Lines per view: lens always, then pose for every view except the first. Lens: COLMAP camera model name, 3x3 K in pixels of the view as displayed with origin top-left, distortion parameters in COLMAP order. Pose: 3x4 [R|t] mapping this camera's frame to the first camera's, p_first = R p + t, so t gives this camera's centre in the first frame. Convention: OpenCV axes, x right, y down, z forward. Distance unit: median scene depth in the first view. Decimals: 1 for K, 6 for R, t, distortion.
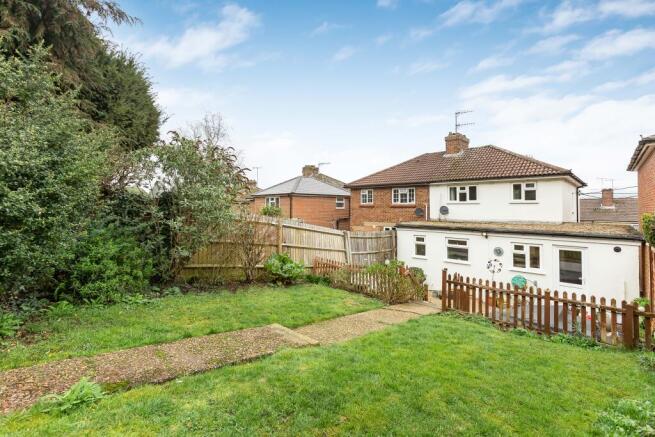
lens RADIAL K [[302.2, 0, 336.2], [0, 302.2, 202.2], [0, 0, 1]] dist [-0.010818, 0.014298]
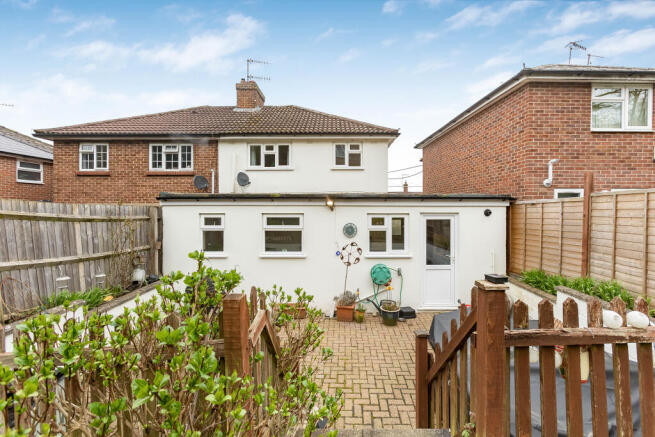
lens RADIAL K [[302.2, 0, 336.2], [0, 302.2, 202.2], [0, 0, 1]] dist [-0.010818, 0.014298]
pose [[0.734561, 0.002635, 0.678537, 0.074020], [-0.006437, 0.999975, 0.003086, 0.080811], [-0.678512, -0.006634, 0.734559, 0.435335]]
